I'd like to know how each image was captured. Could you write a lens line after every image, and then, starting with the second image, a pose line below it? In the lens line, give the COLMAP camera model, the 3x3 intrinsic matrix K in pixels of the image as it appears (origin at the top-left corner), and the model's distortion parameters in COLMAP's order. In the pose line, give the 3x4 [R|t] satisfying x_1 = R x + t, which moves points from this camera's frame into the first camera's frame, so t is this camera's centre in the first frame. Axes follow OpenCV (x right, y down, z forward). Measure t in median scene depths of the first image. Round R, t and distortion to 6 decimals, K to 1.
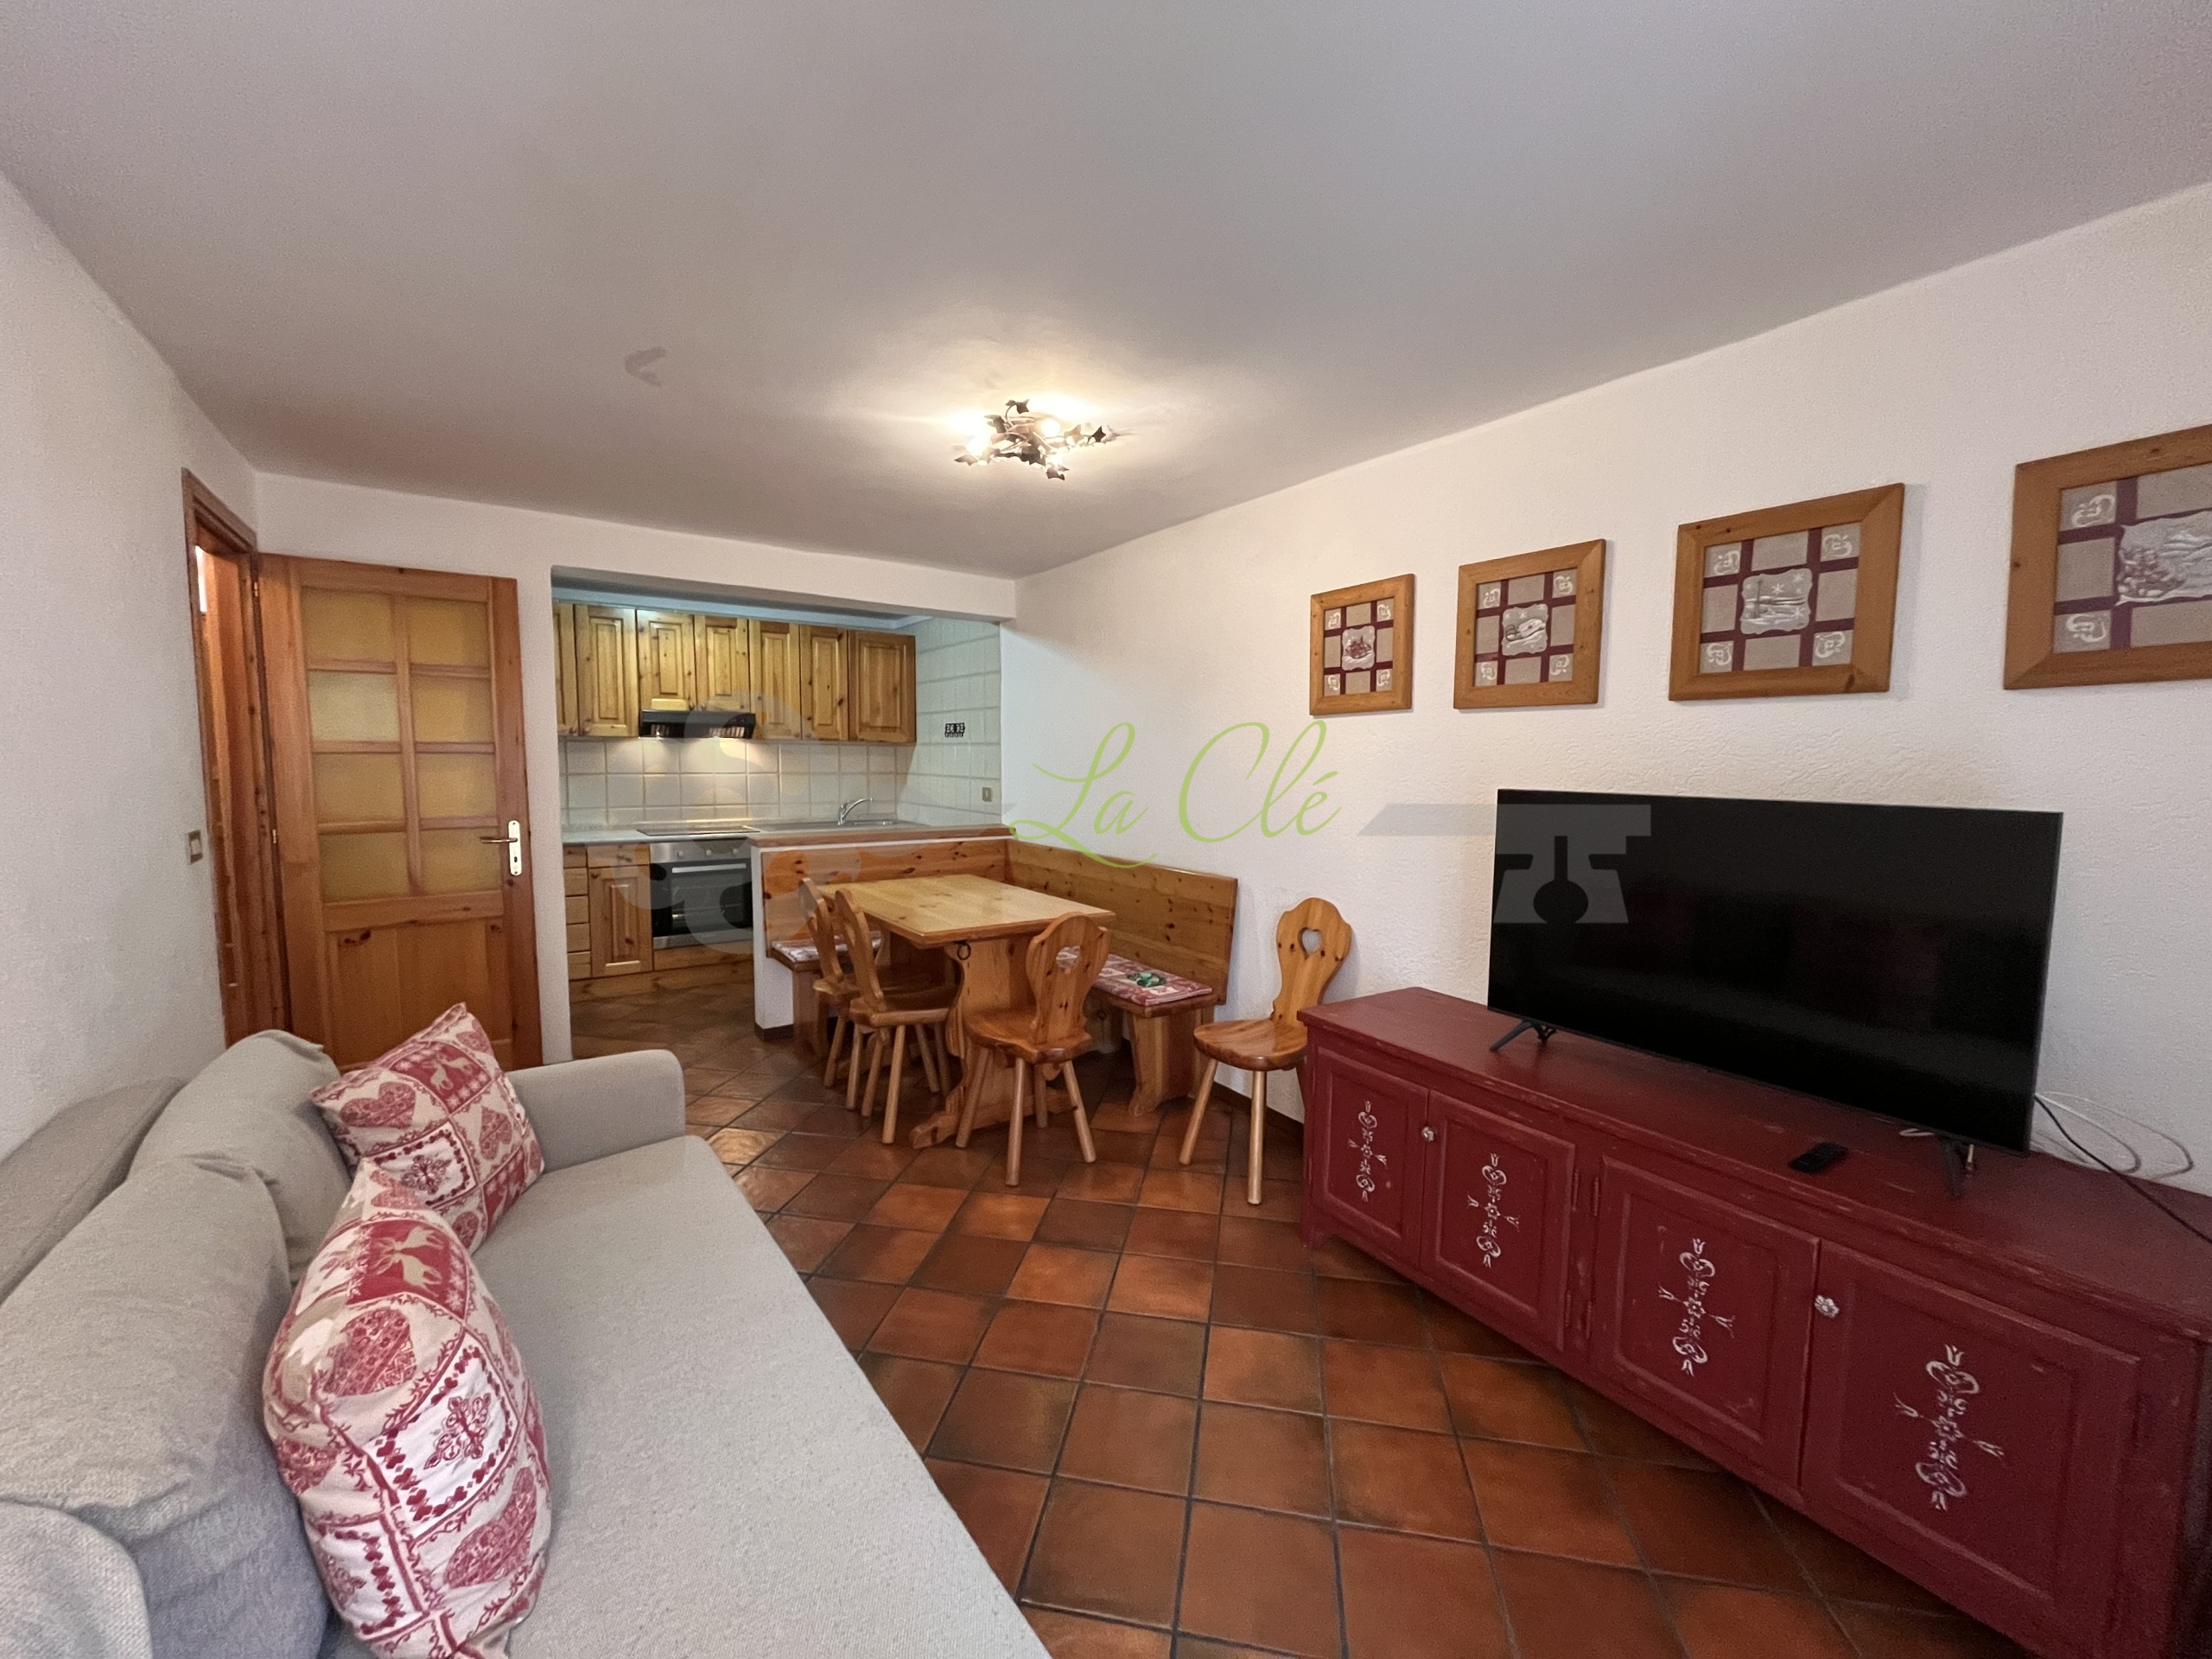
lens RADIAL K [[887.2, 0, 1113.5], [0, 887.2, 831.7], [0, 0, 1]] dist [-0.003743, -0.000550]
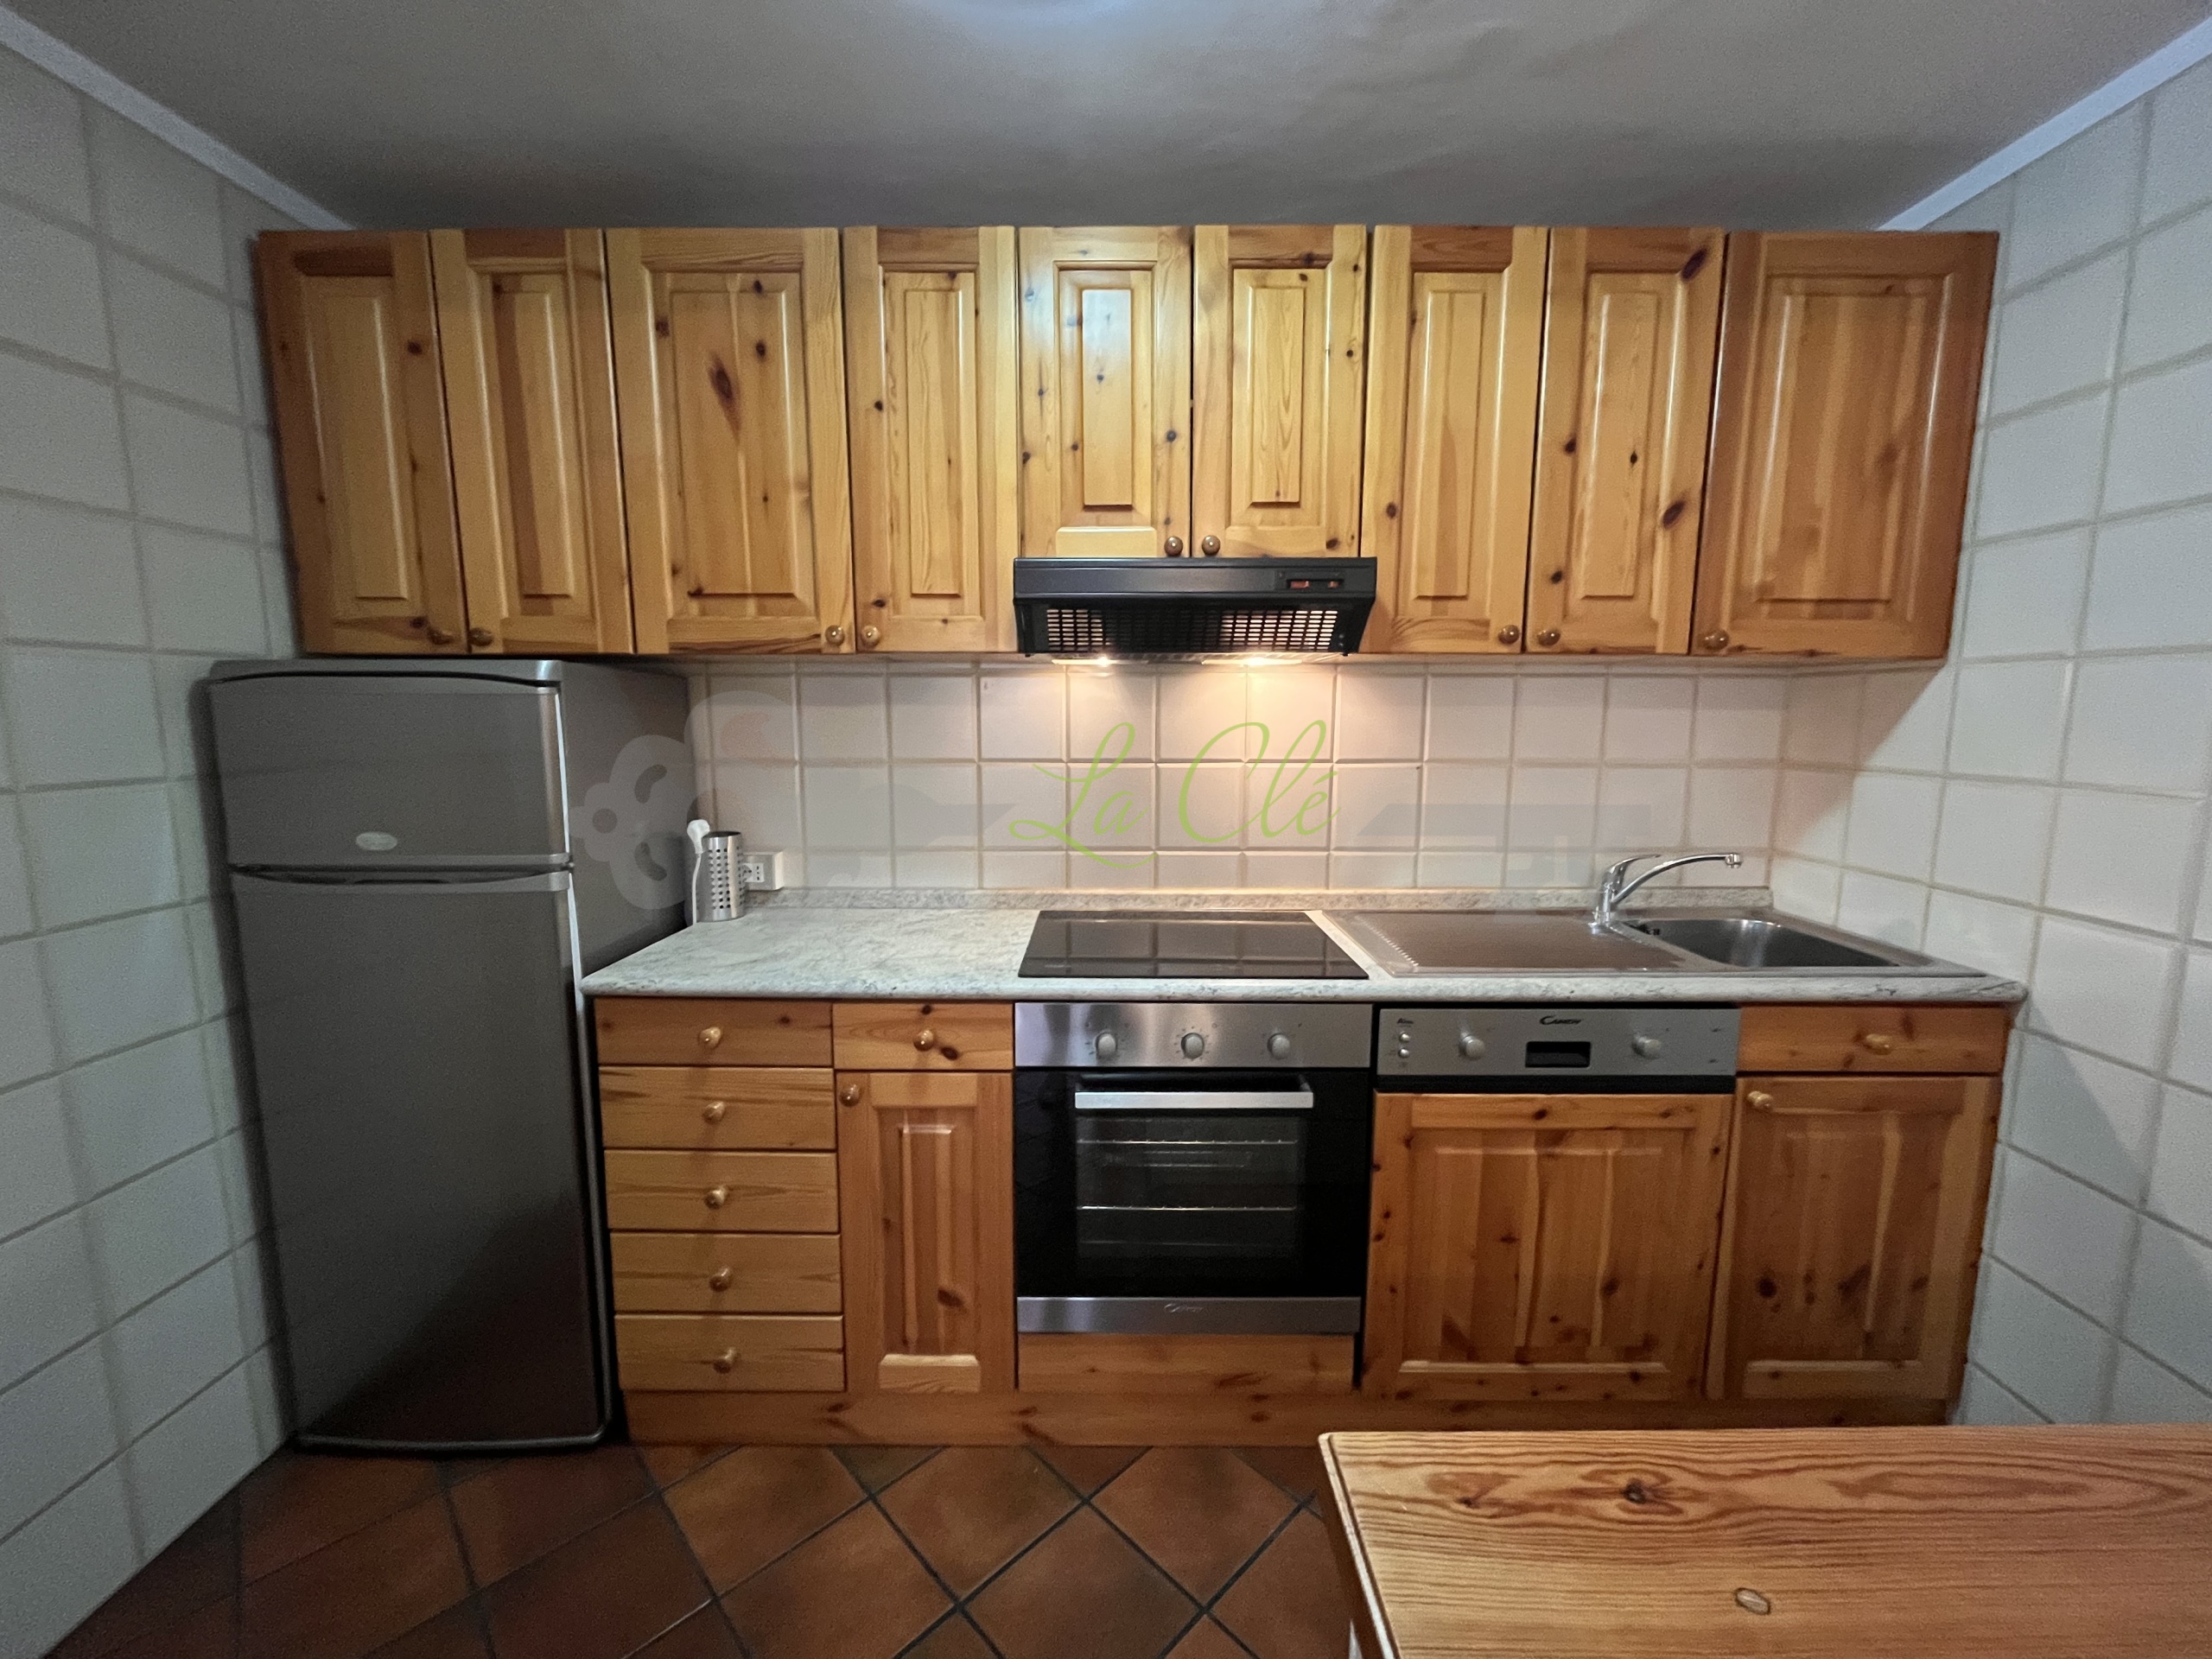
lens RADIAL K [[887.2, 0, 1109.9], [0, 887.2, 829.5], [0, 0, 1]] dist [-0.003743, -0.000550]
pose [[0.806887, 0.072477, -0.586243, -0.299855], [-0.045457, 0.997120, 0.060708, -0.060775], [0.588954, -0.022335, 0.807858, 0.718470]]
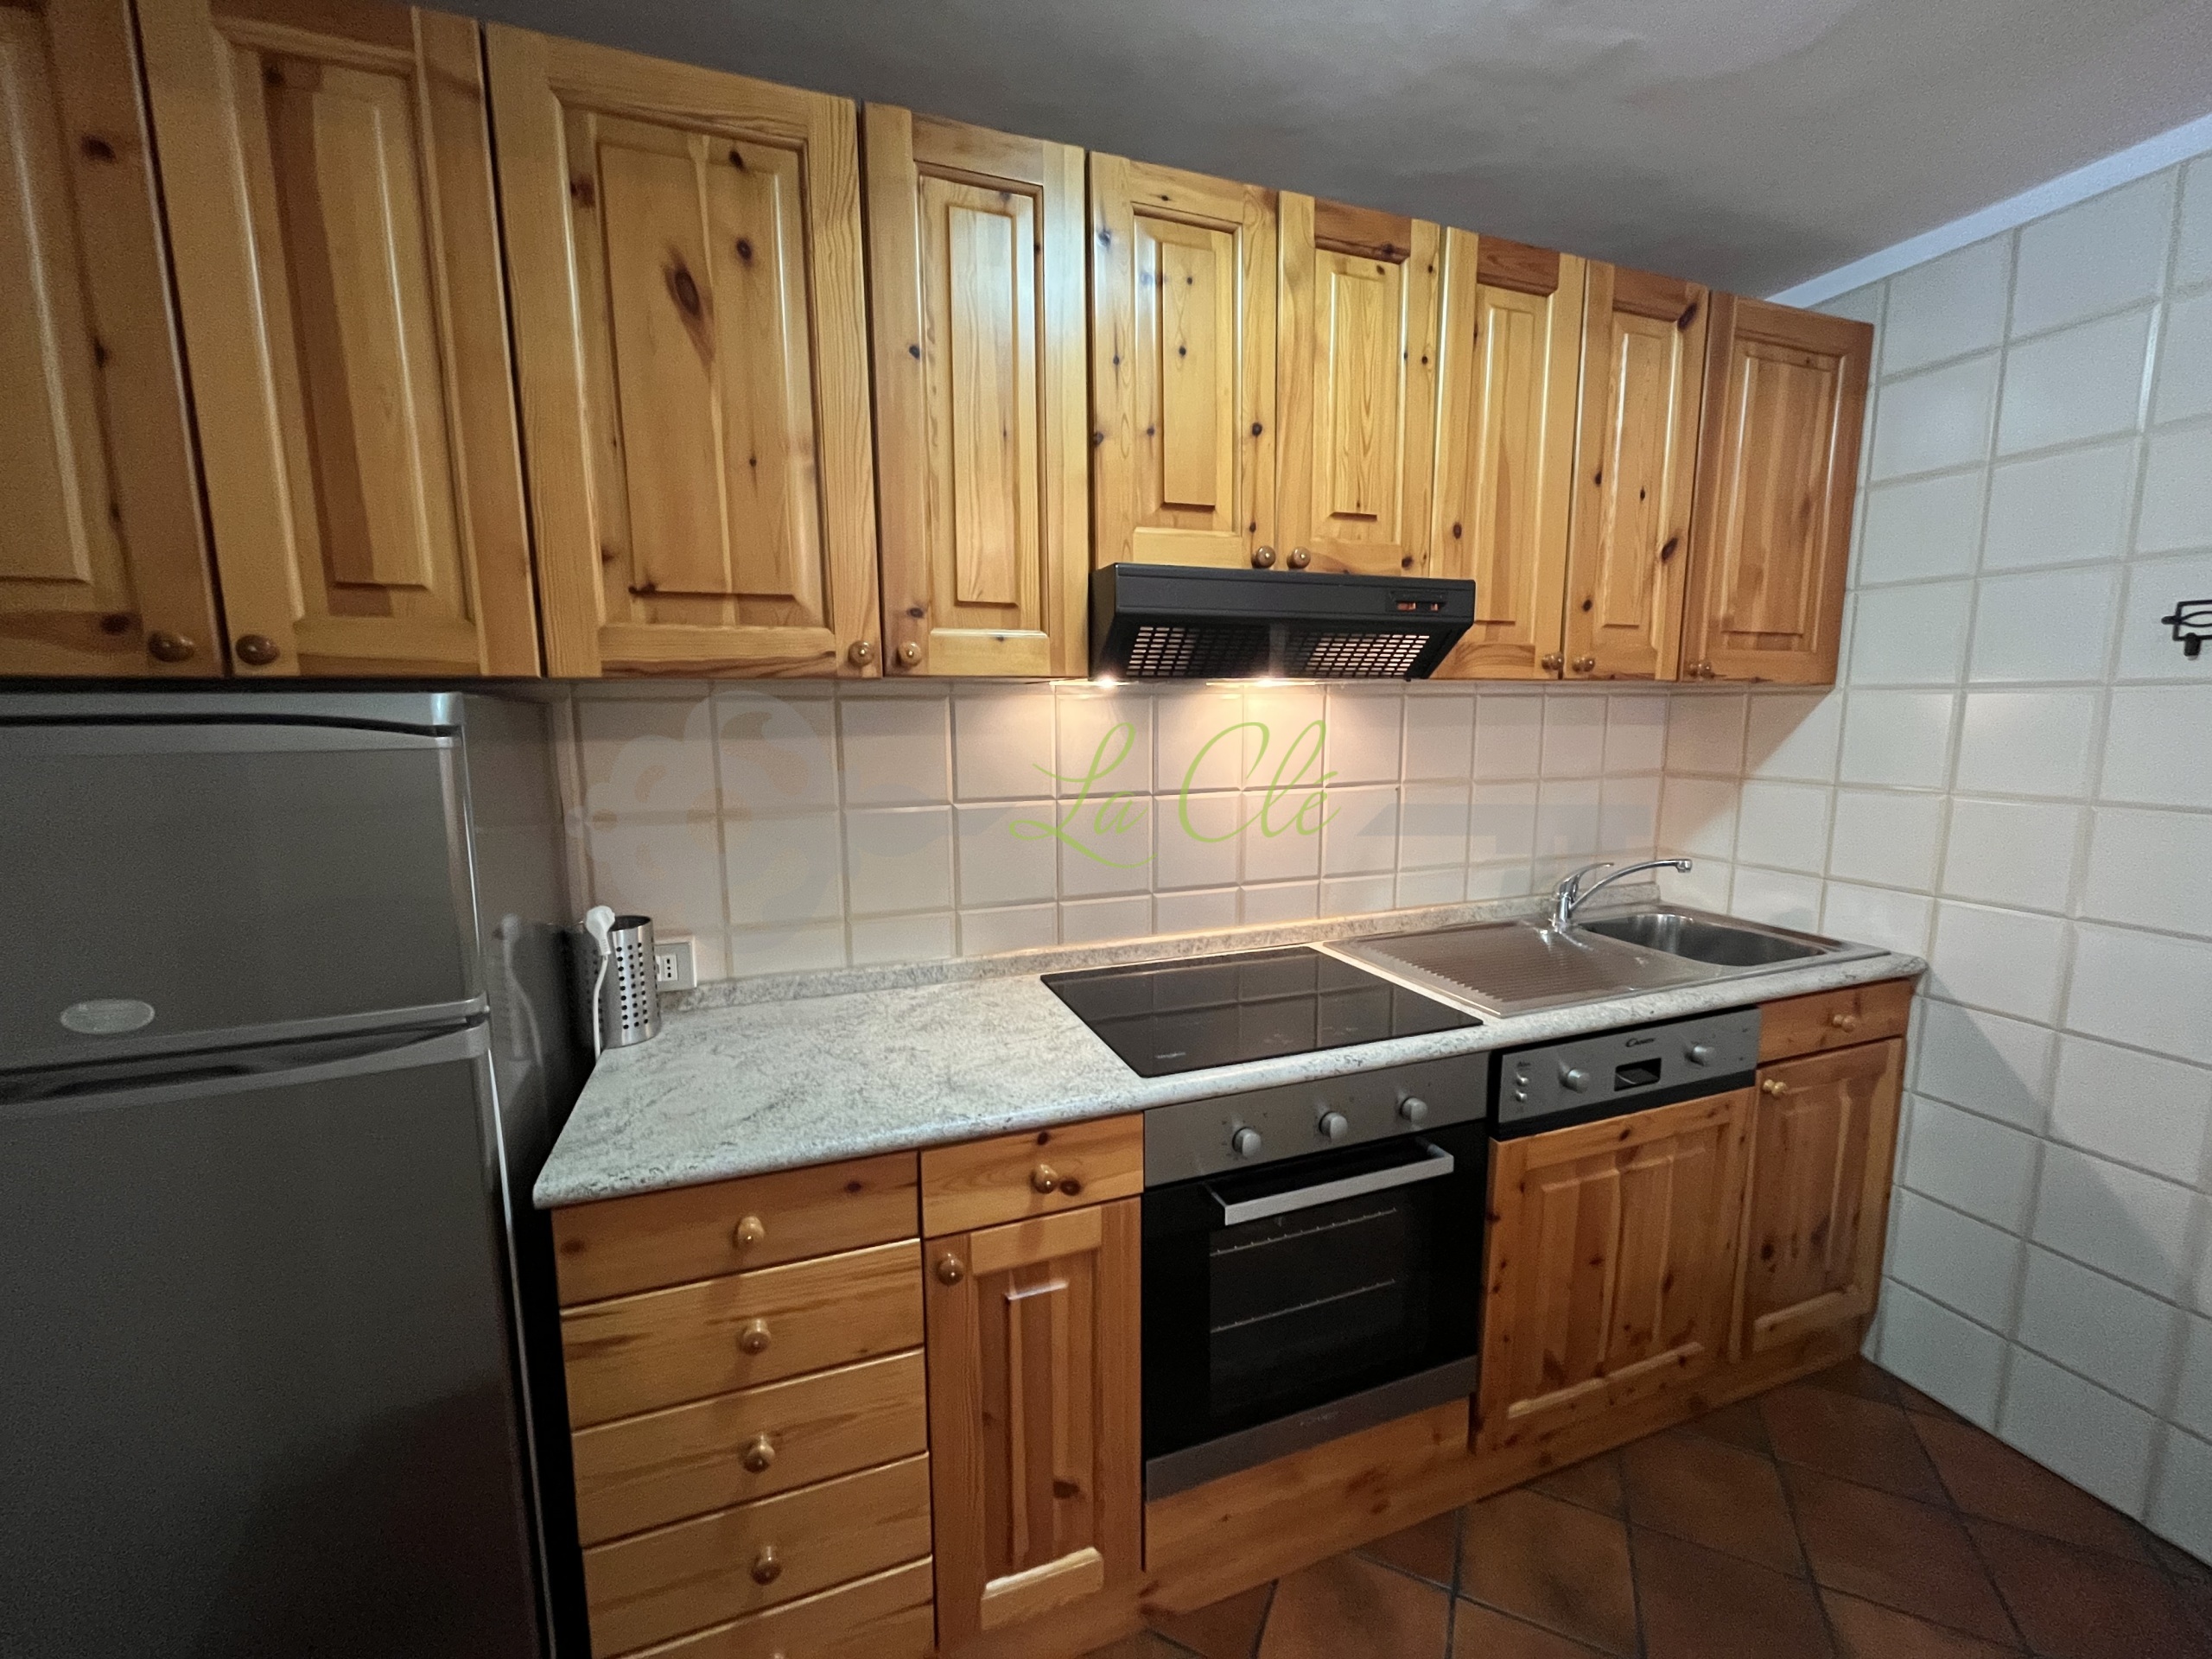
lens RADIAL K [[887.2, 0, 1102.9], [0, 887.2, 830.1], [0, 0, 1]] dist [-0.003743, -0.000550]
pose [[0.961519, 0.023698, -0.273714, -0.433136], [-0.008837, 0.998425, 0.055403, -0.072373], [0.274596, -0.050852, 0.960214, 0.707886]]
